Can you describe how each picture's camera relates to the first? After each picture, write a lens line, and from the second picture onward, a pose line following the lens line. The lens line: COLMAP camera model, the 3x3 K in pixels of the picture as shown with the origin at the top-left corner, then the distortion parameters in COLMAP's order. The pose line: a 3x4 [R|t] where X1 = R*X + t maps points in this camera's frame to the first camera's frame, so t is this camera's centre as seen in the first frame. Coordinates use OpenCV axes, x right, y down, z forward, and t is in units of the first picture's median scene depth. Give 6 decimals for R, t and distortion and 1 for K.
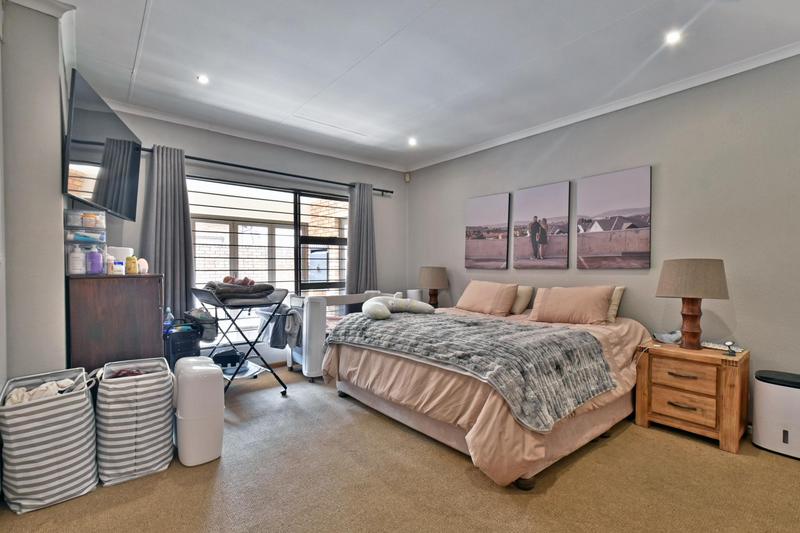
lens RADIAL K [[355.4, 0, 400.0], [0, 355.4, 275.8], [0, 0, 1]] dist [0.000511, 0.000219]
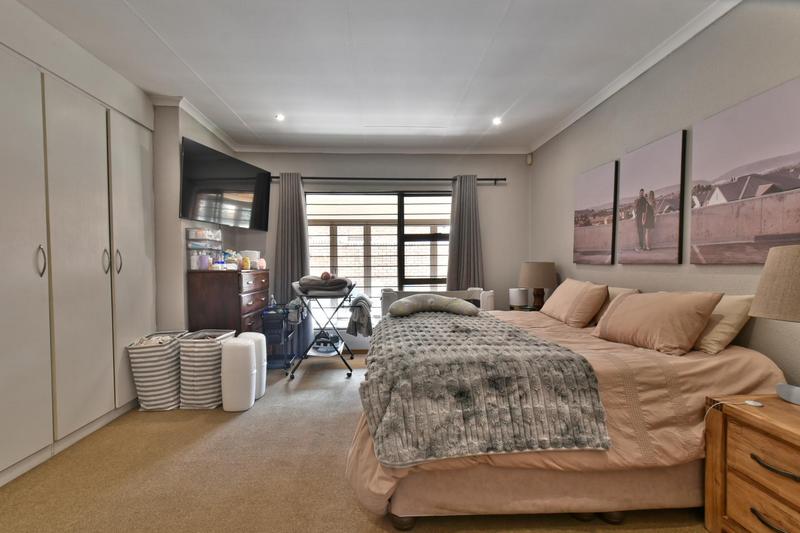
lens RADIAL K [[355.4, 0, 400.0], [0, 355.4, 275.8], [0, 0, 1]] dist [0.000511, 0.000219]
pose [[0.812914, 0.014879, -0.582194, 0.412010], [-0.006622, 0.999845, 0.016306, -0.005835], [0.582346, -0.009400, 0.812886, 0.158117]]
